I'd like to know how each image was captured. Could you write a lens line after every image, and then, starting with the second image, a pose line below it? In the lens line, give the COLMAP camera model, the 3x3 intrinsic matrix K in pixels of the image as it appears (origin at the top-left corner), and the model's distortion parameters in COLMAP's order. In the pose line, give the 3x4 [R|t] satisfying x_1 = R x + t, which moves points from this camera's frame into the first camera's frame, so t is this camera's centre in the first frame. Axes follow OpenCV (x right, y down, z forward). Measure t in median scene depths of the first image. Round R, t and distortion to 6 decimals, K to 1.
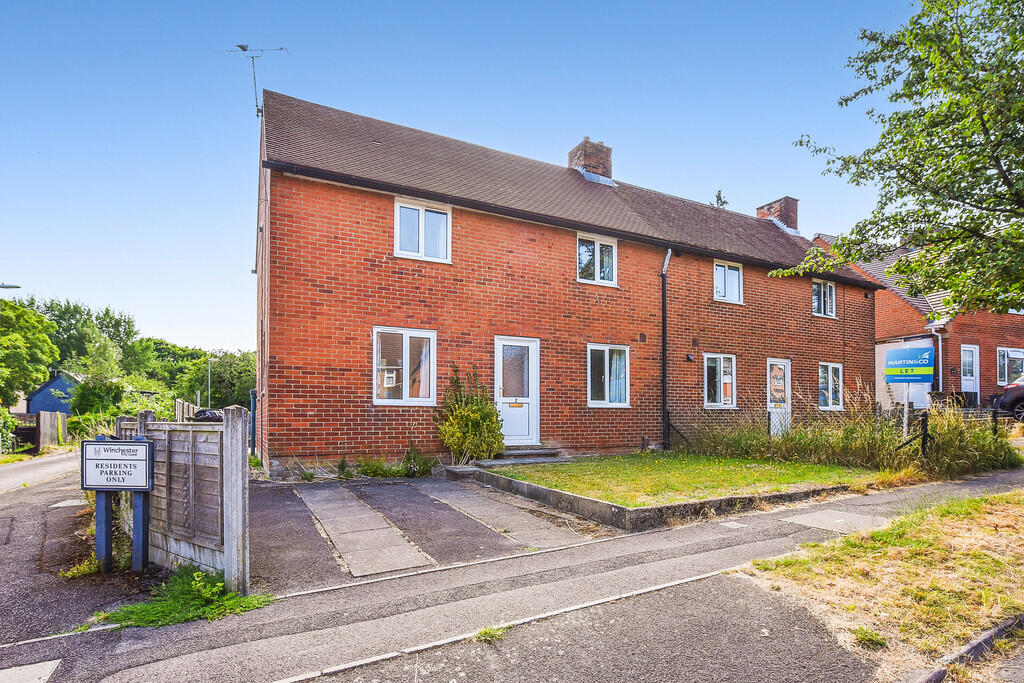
lens RADIAL K [[530.1, 0, 519.2], [0, 530.1, 401.9], [0, 0, 1]] dist [-0.006479, -0.001850]
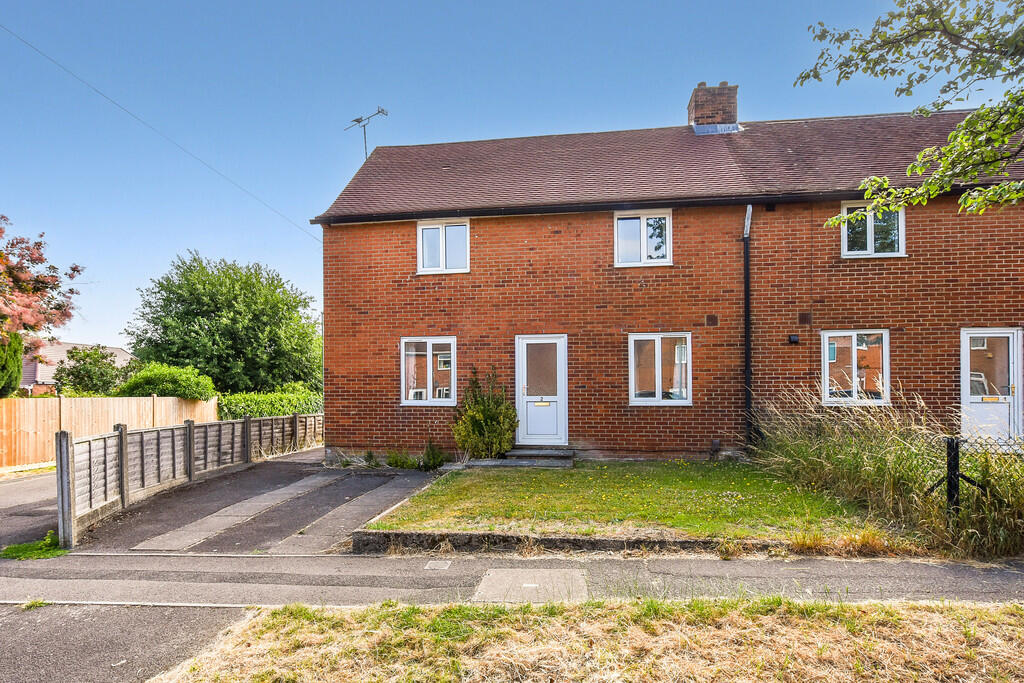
lens RADIAL K [[530.1, 0, 524.6], [0, 530.1, 381.6], [0, 0, 1]] dist [-0.006479, -0.001850]
pose [[0.814998, -0.010967, -0.579360, 0.578547], [0.020064, 0.999755, 0.009301, -0.048203], [0.579116, -0.019204, 0.815019, 0.192017]]
